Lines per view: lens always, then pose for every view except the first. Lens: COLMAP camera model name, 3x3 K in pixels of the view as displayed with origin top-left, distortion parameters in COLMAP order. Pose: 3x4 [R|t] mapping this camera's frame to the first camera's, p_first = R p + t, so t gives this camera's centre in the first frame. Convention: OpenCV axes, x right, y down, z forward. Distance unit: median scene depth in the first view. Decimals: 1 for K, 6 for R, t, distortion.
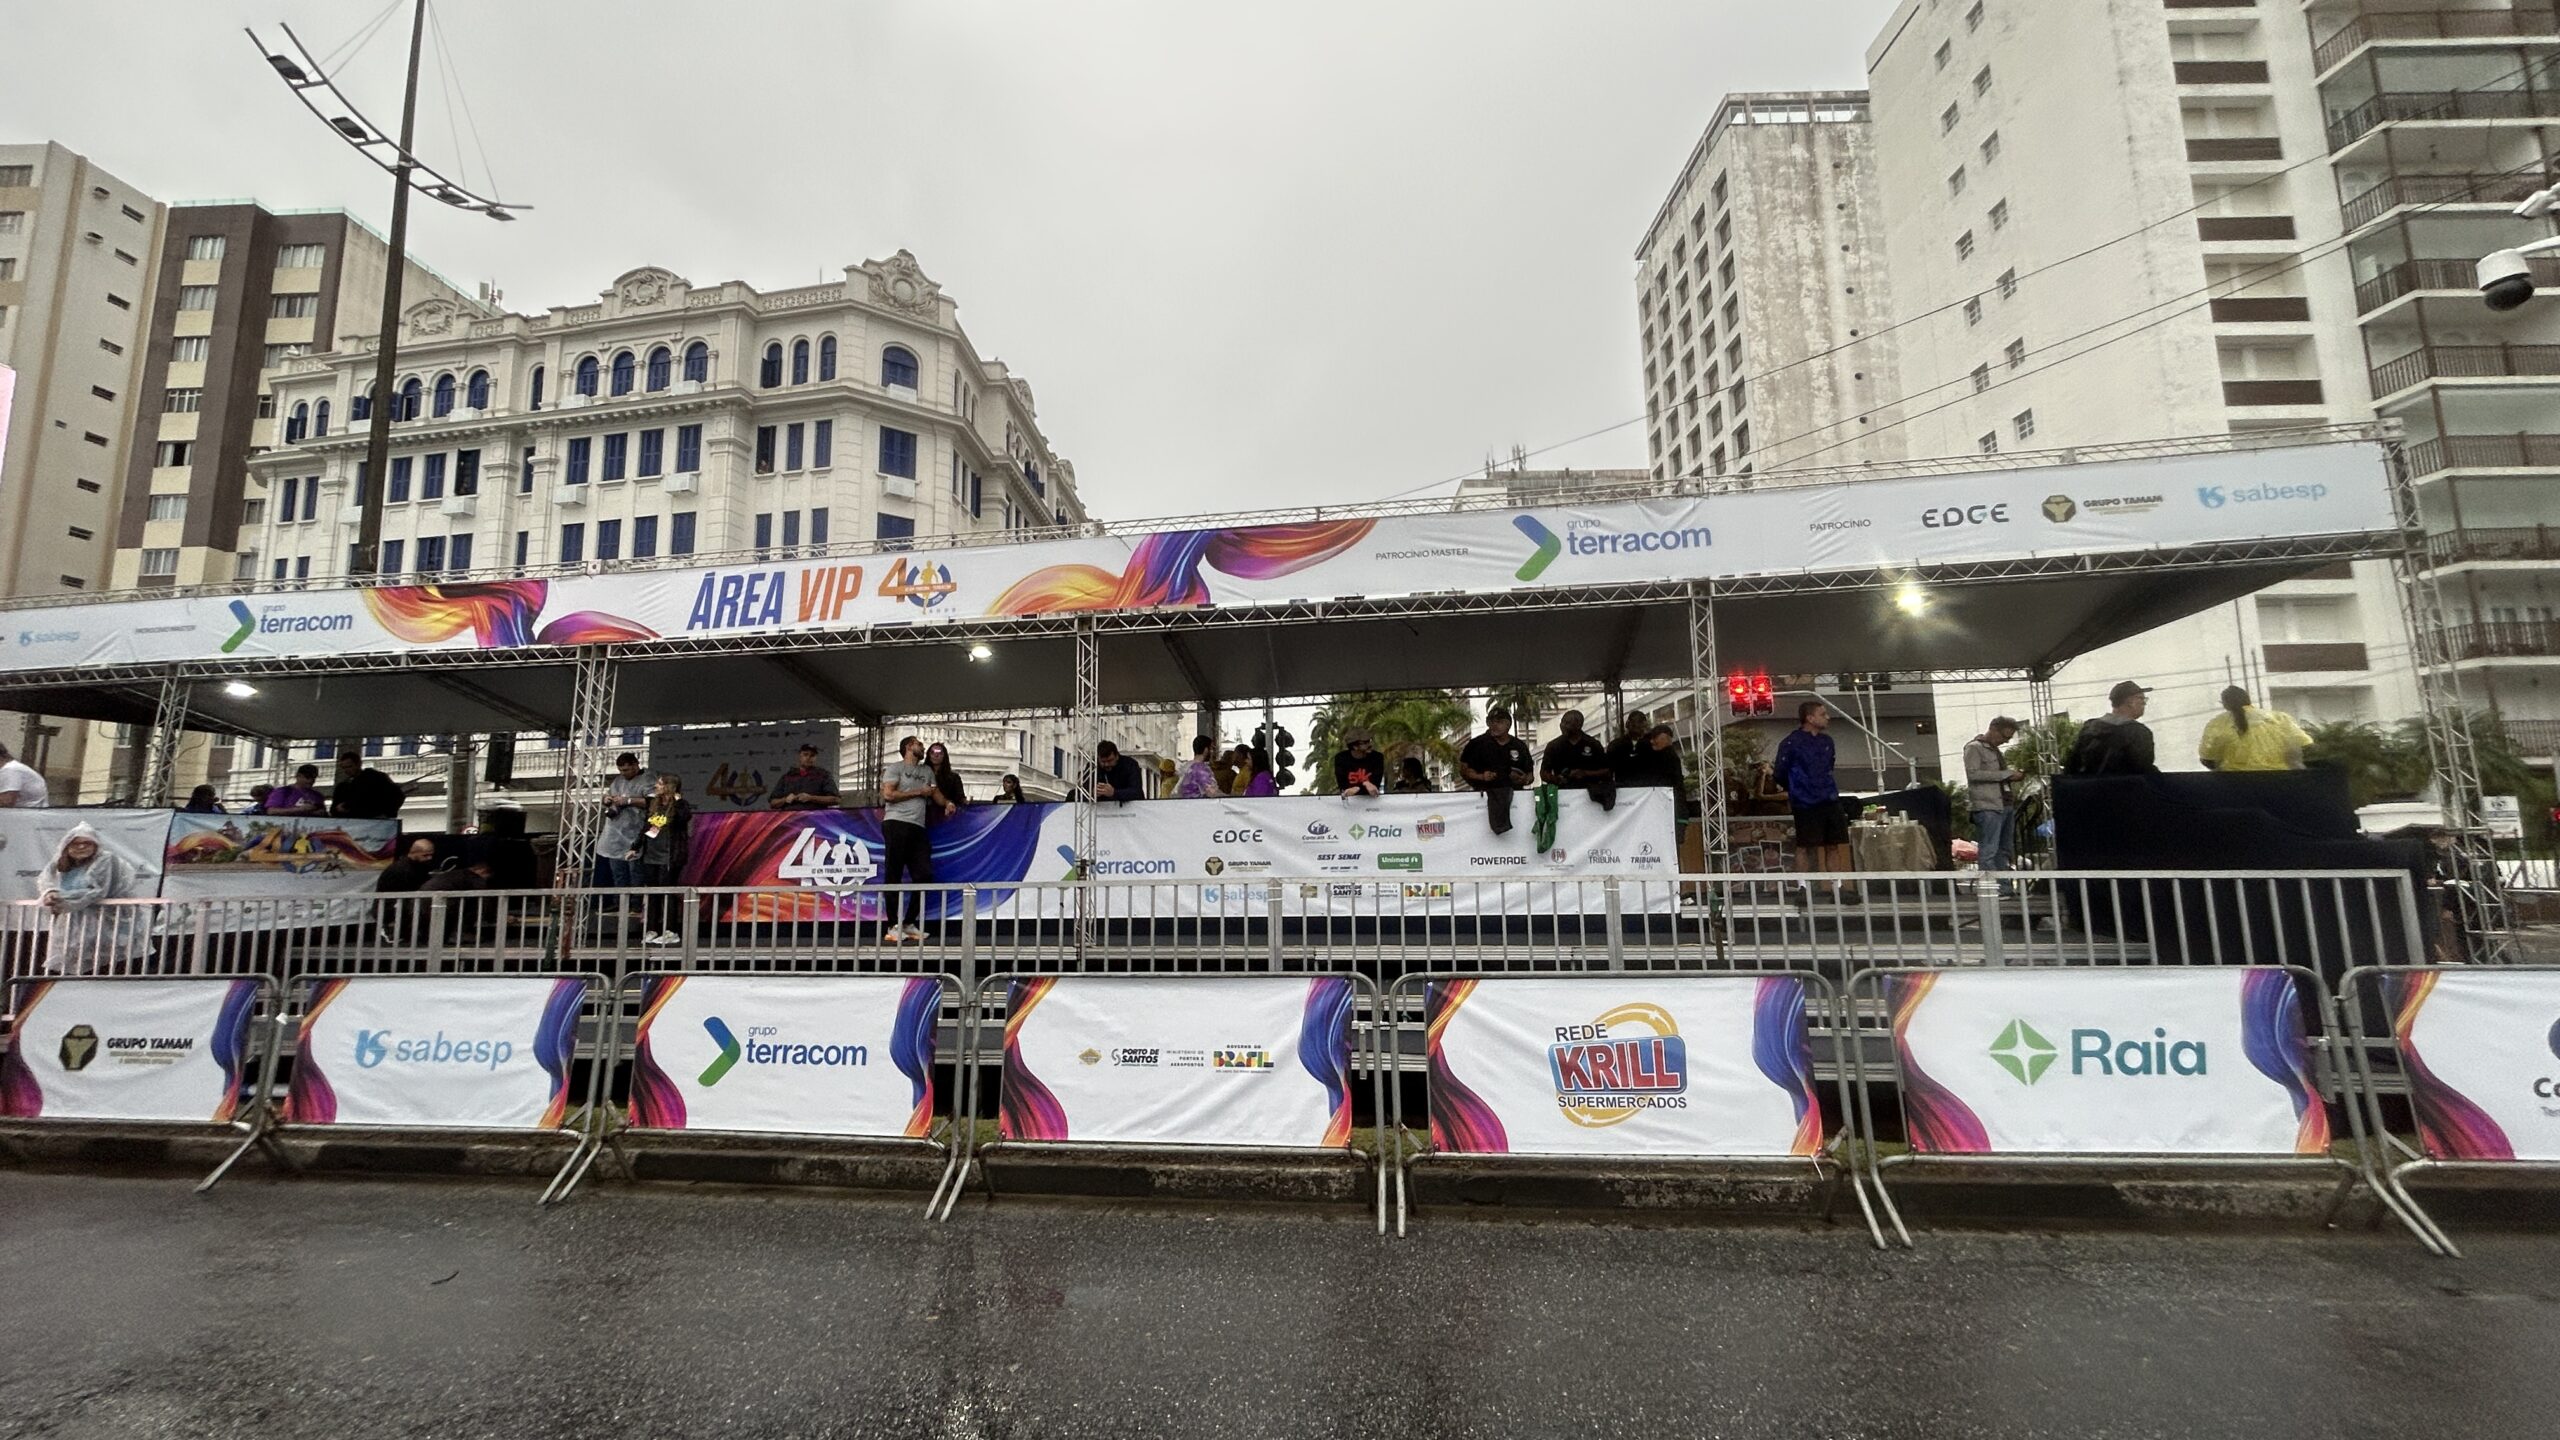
lens RADIAL K [[1107.8, 0, 1283.4], [0, 1107.8, 709.2], [0, 0, 1]] dist [-0.002061, 0.000526]
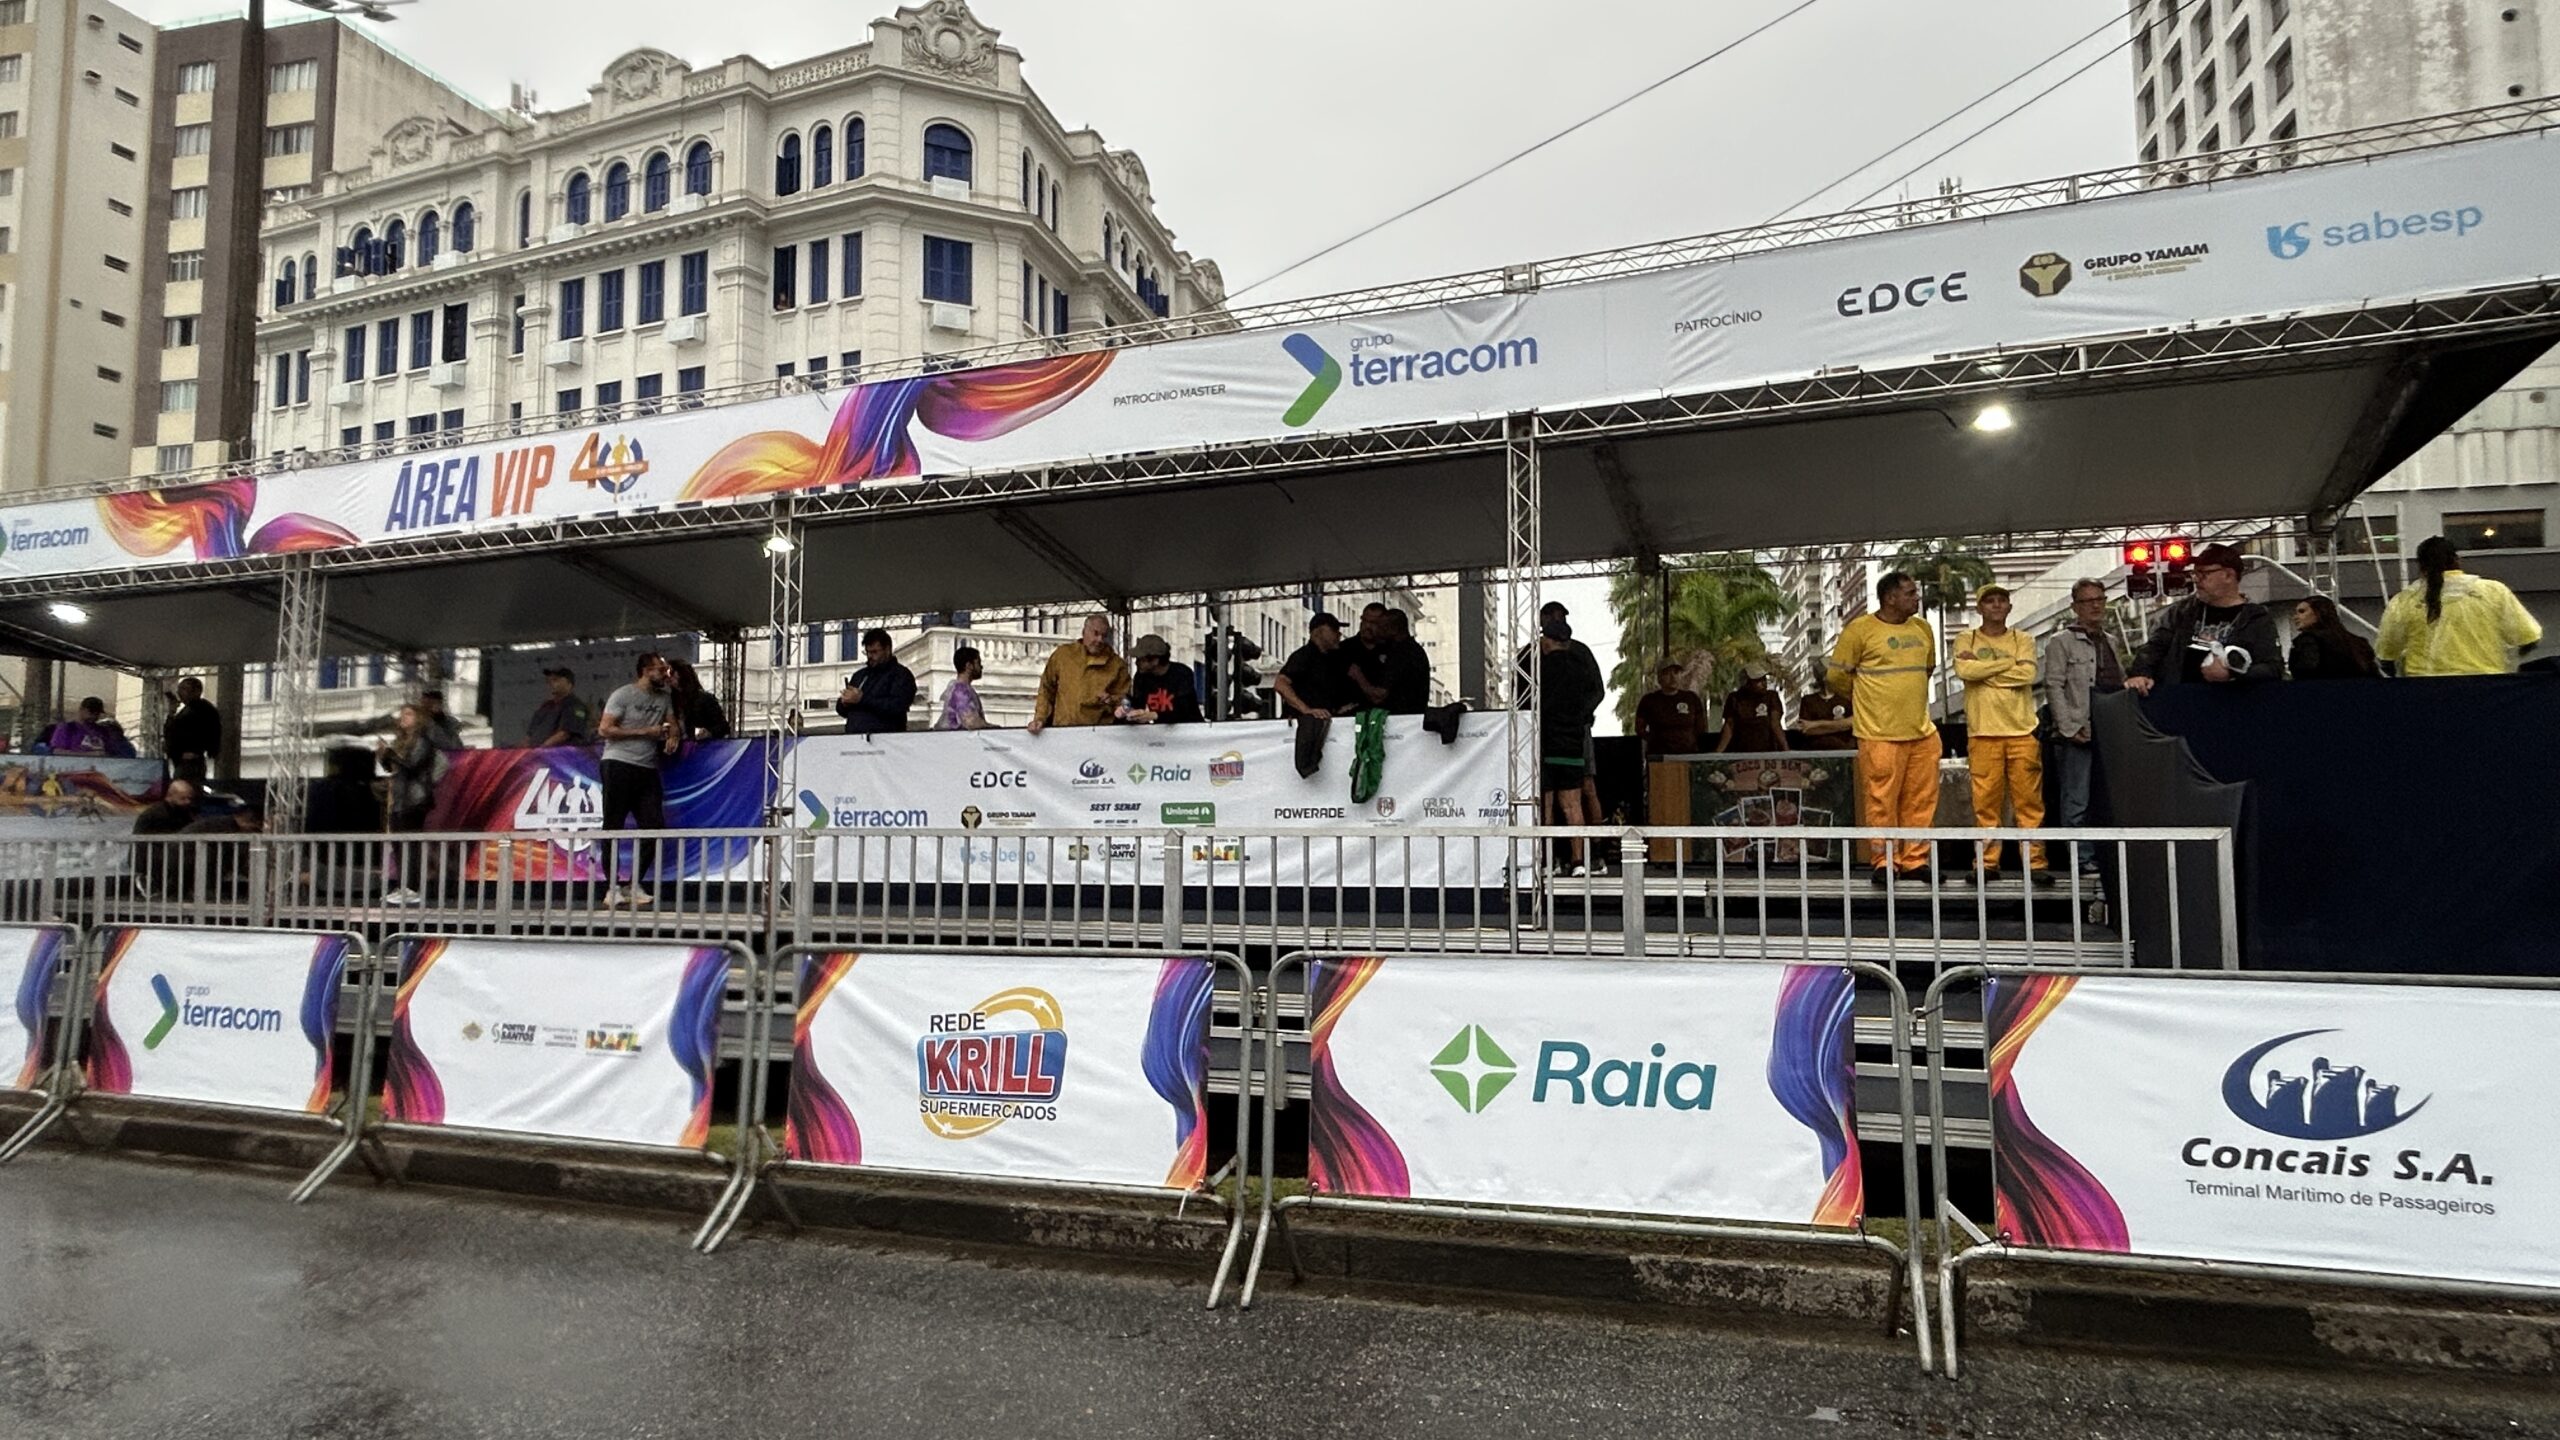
lens RADIAL K [[1574.7, 0, 1270.6], [0, 1574.7, 718.7], [0, 0, 1]] dist [-0.005376, 0.004176]
pose [[0.973629, -0.007410, -0.228016, 0.386812], [0.024200, 0.997188, 0.070928, 0.000924], [0.226849, -0.074576, 0.971071, -0.011564]]
